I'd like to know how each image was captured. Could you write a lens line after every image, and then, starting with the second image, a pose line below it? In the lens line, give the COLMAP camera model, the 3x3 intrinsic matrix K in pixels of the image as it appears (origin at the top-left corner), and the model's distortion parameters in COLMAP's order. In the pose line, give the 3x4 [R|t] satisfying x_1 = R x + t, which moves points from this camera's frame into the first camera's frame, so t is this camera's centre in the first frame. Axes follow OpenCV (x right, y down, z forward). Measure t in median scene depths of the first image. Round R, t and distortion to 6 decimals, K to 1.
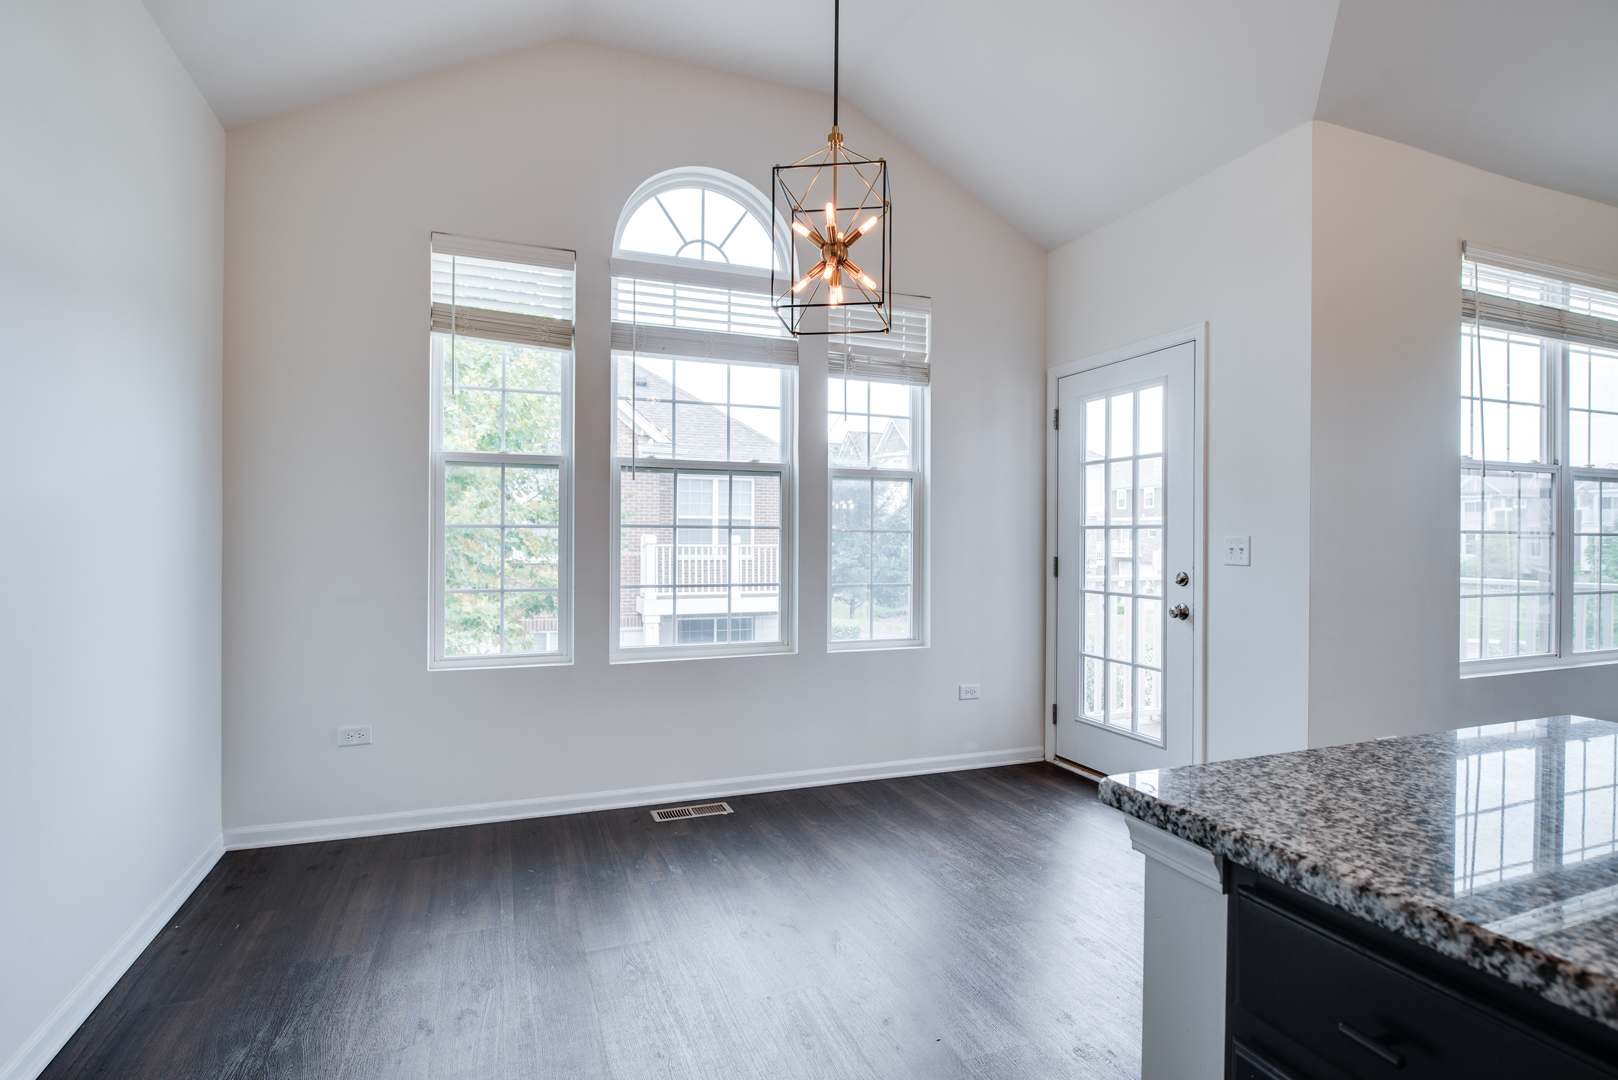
lens RADIAL K [[809.4, 0, 809.0], [0, 809.4, 536.8], [0, 0, 1]] dist [-0.006380, -0.000774]
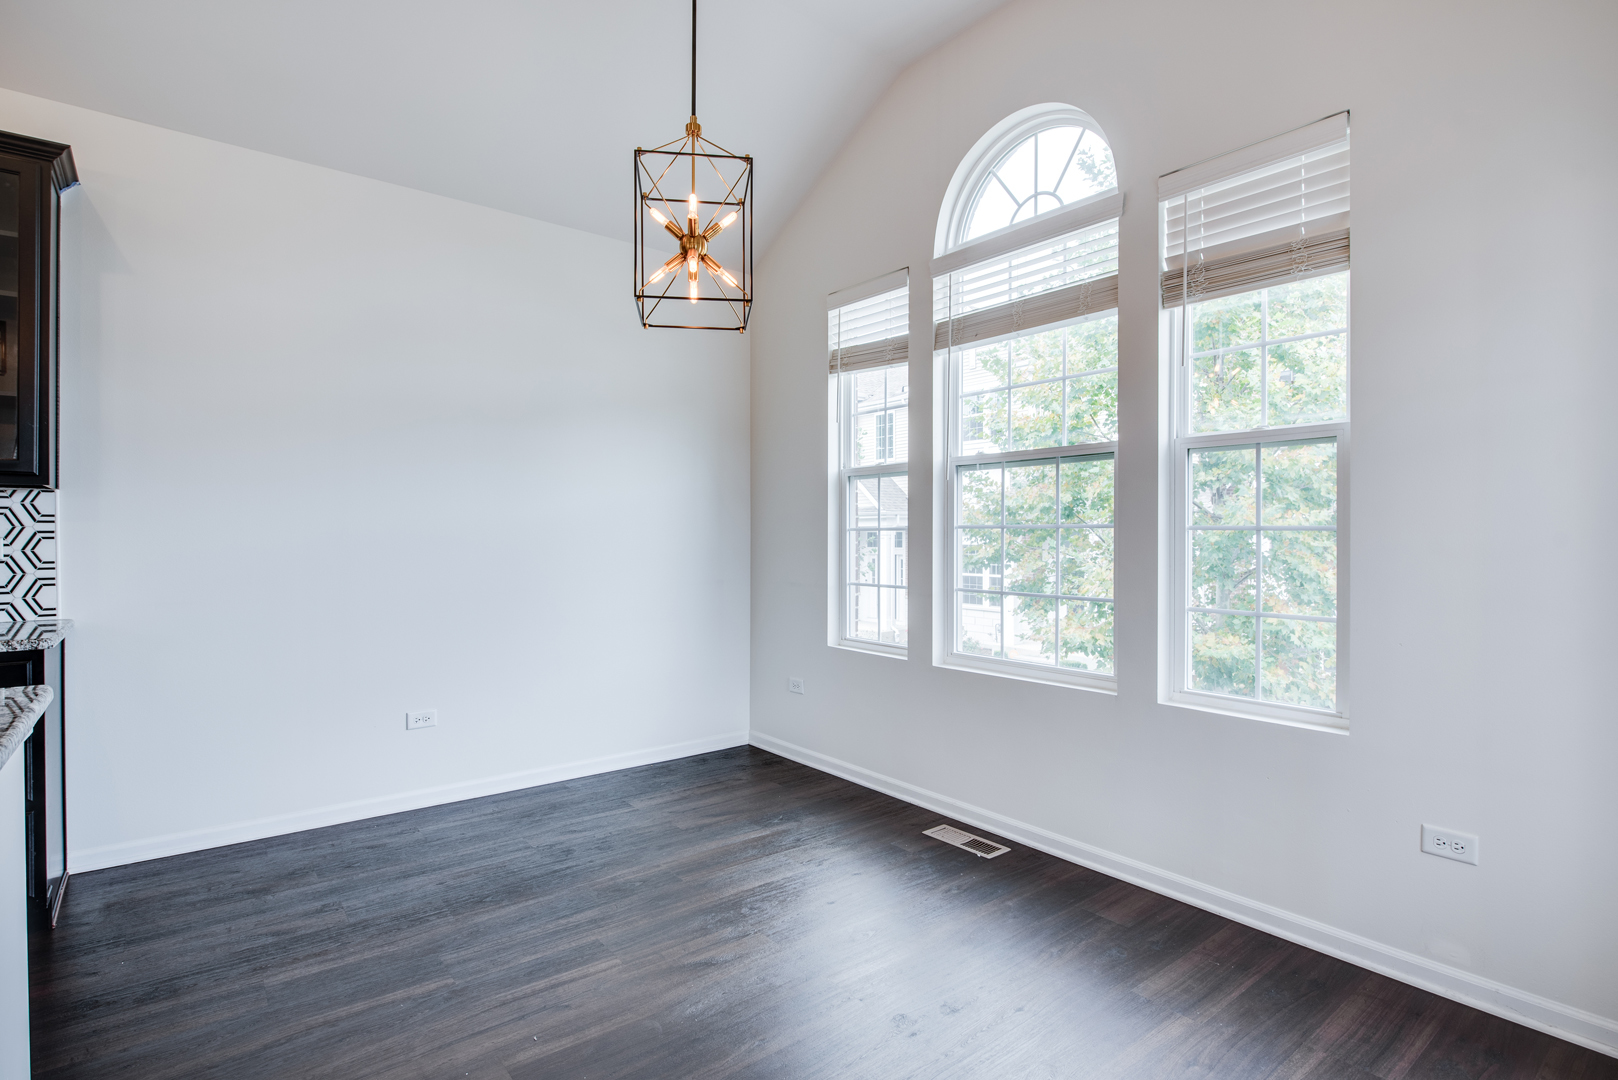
lens RADIAL K [[809.4, 0, 809.0], [0, 809.4, 536.8], [0, 0, 1]] dist [-0.006380, -0.000774]
pose [[0.295873, -0.004382, -0.955217, 0.656481], [0.003096, 0.999989, -0.003629, 0.000888], [0.955222, -0.001884, 0.295884, 0.548523]]
